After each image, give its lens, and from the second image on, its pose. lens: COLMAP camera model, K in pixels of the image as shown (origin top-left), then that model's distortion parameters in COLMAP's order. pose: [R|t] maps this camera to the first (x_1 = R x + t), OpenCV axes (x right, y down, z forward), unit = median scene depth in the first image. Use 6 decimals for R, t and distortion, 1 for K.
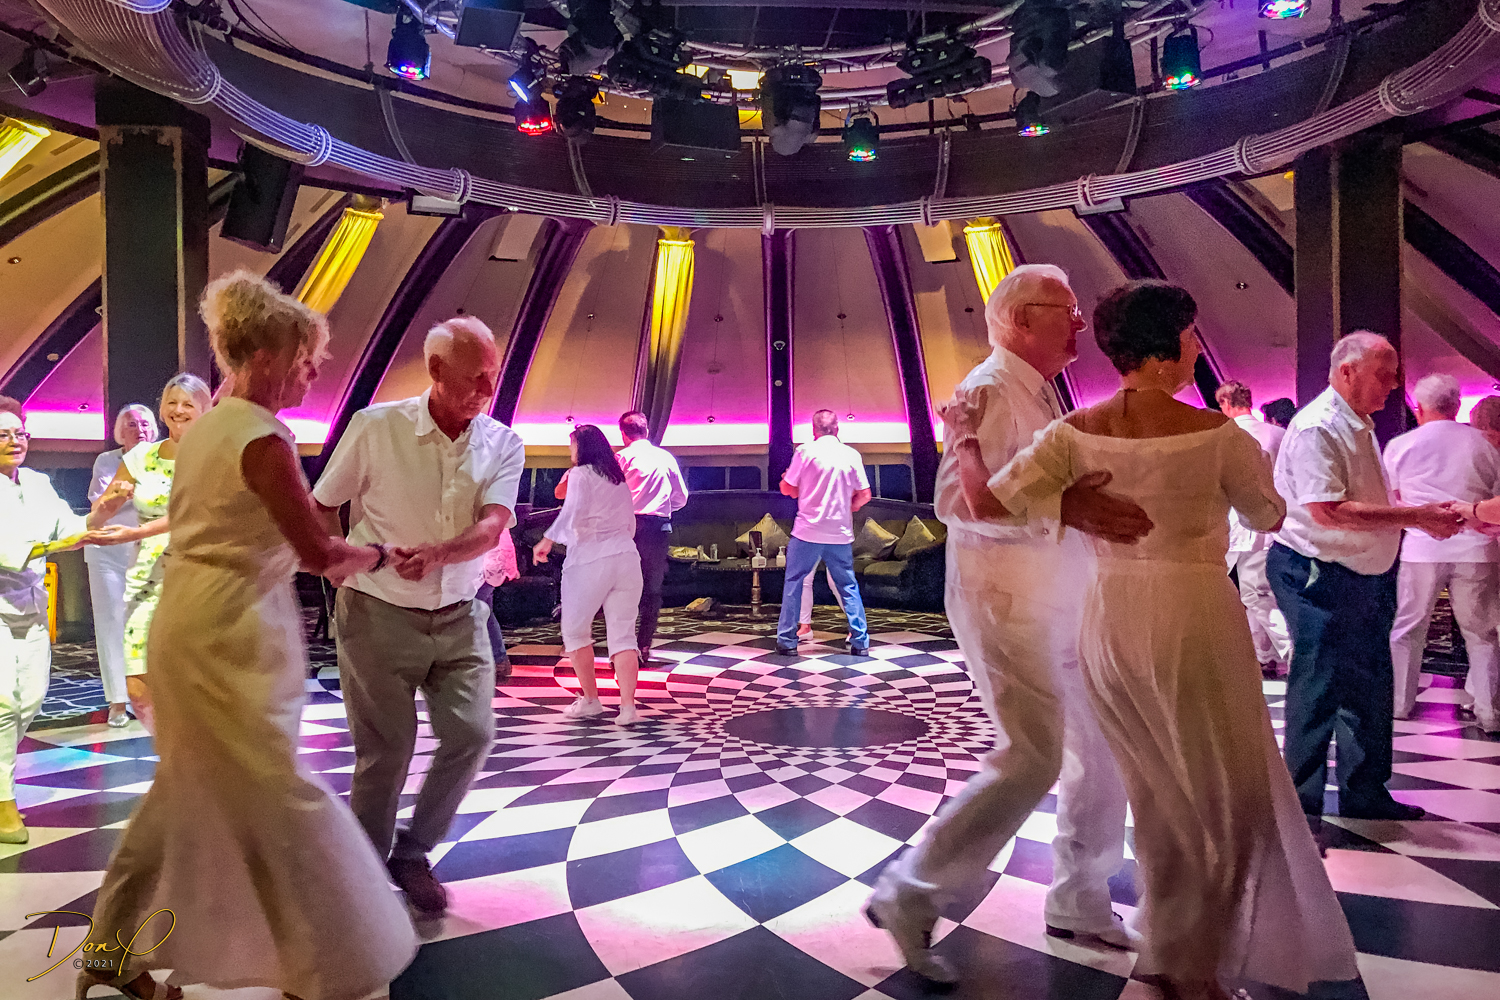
lens RADIAL K [[1149.5, 0, 745.9], [0, 1149.5, 502.2], [0, 0, 1]] dist [0.009869, -0.001715]
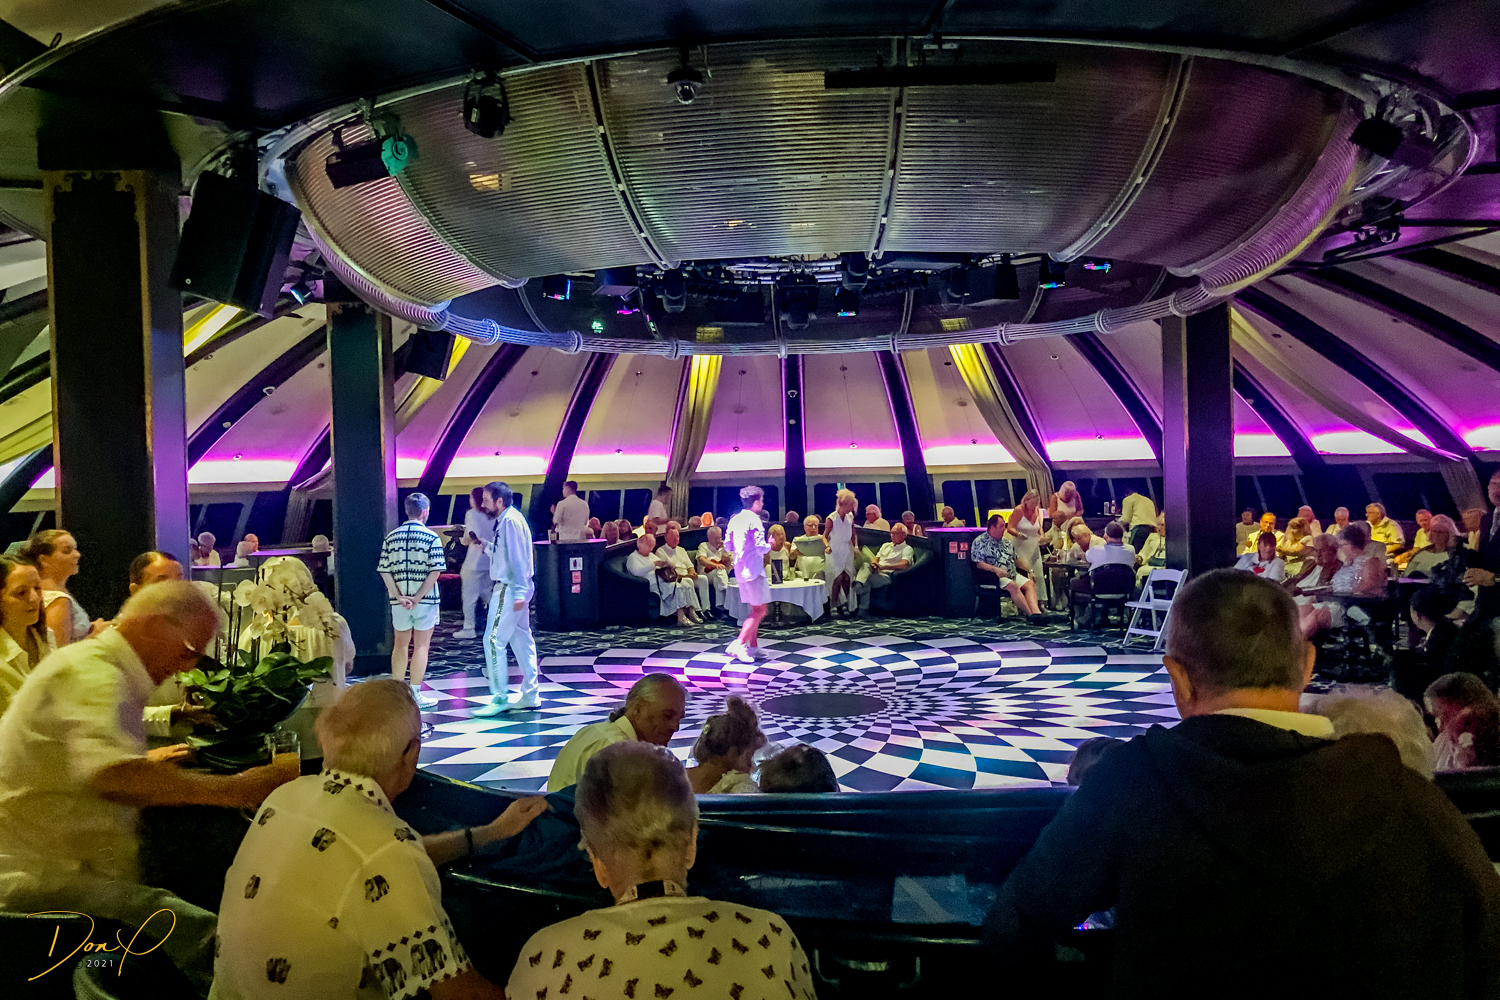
lens RADIAL K [[1148.6, 0, 739.3], [0, 1148.6, 505.2], [0, 0, 1]] dist [0.006303, -0.001072]
pose [[0.999682, -0.015217, -0.020120, -0.008554], [0.015608, 0.999689, 0.019428, -0.081440], [0.019818, -0.019735, 0.999609, -0.417591]]
